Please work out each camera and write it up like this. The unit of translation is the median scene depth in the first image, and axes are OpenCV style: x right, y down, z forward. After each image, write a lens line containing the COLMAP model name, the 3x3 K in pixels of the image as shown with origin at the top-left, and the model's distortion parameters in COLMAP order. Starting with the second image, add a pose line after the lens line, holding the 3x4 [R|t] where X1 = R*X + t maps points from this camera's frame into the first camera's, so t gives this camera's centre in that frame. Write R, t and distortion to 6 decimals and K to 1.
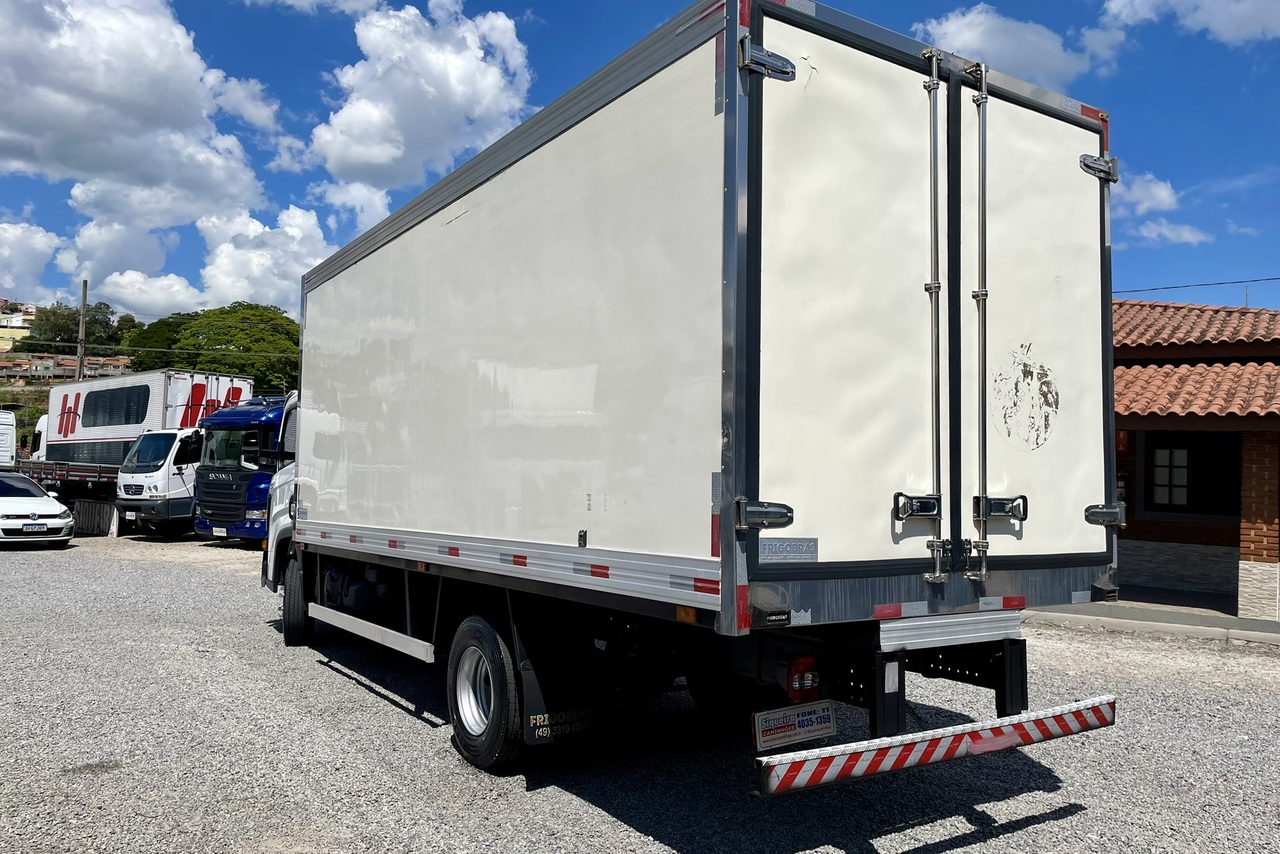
lens RADIAL K [[973.9, 0, 644.2], [0, 973.9, 419.1], [0, 0, 1]] dist [0.056868, -0.000345]
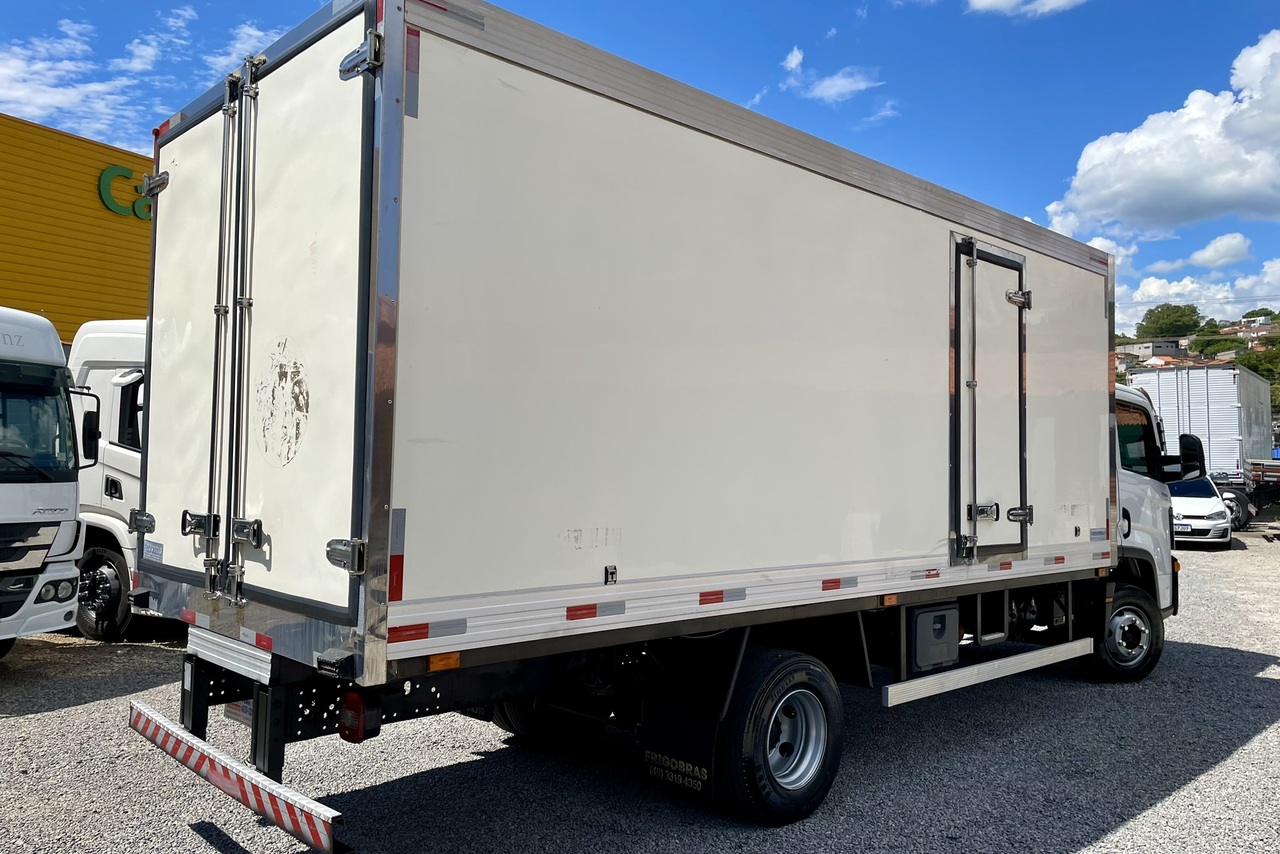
lens RADIAL K [[973.9, 0, 644.2], [0, 973.9, 419.1], [0, 0, 1]] dist [0.056868, -0.000345]
pose [[0.173054, -0.056285, -0.983303, 1.249760], [0.059730, 0.997128, -0.046565, 0.047840], [0.983099, -0.050674, 0.175919, 1.136579]]
